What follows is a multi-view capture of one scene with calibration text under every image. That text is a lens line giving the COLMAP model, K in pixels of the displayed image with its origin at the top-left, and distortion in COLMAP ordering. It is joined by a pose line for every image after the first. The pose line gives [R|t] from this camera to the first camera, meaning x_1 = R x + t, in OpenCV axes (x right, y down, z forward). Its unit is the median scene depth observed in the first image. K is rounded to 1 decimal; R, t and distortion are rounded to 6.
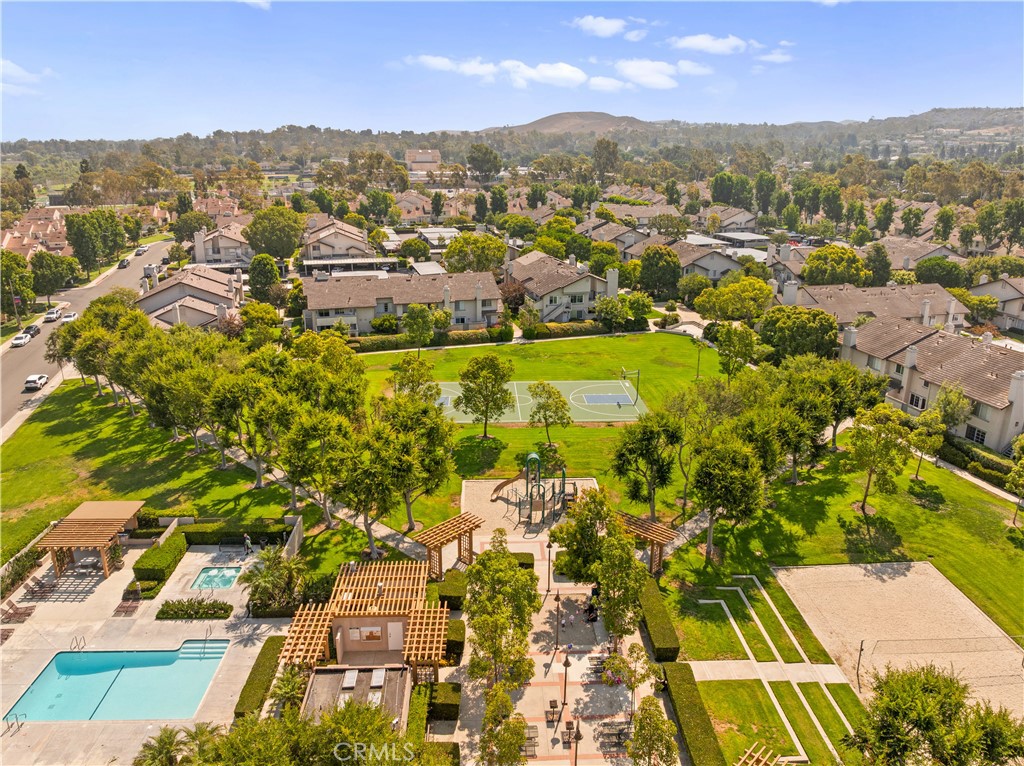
lens RADIAL K [[726.1, 0, 512.0], [0, 726.1, 383.0], [0, 0, 1]] dist [-0.036374, 0.003530]
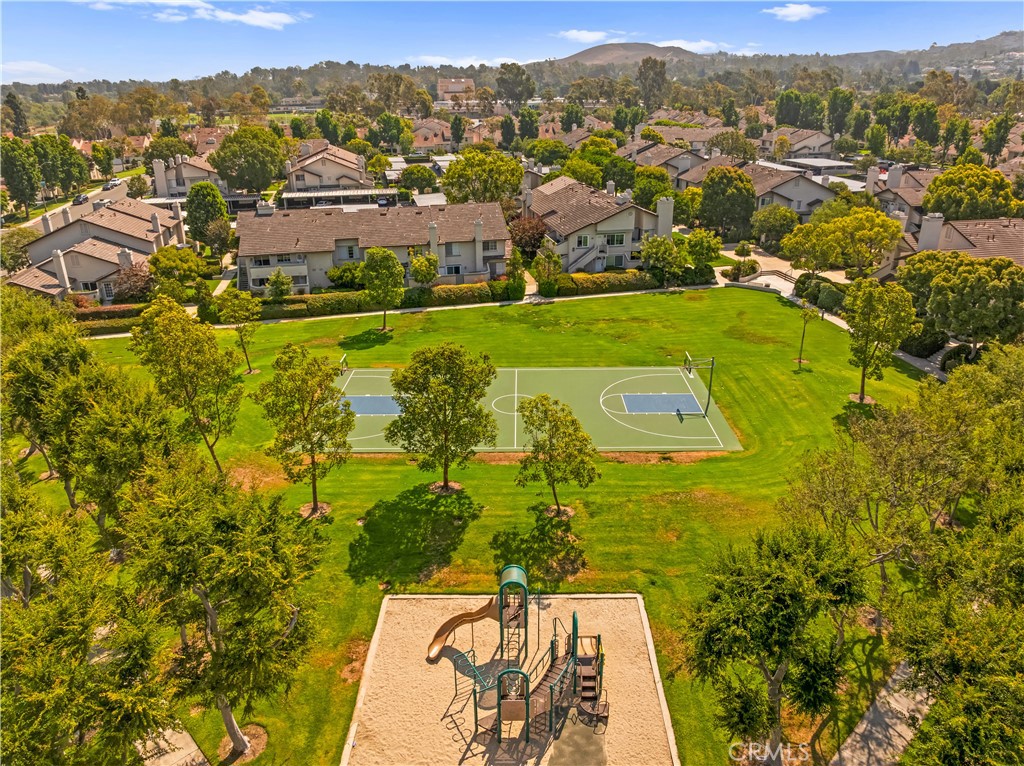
lens RADIAL K [[726.1, 0, 512.0], [0, 726.1, 383.0], [0, 0, 1]] dist [-0.036374, 0.003530]
pose [[0.998537, 0.007628, -0.053531, 0.023241], [-0.003232, 0.996648, 0.081747, -0.028337], [0.053975, -0.081454, 0.995215, 0.233606]]
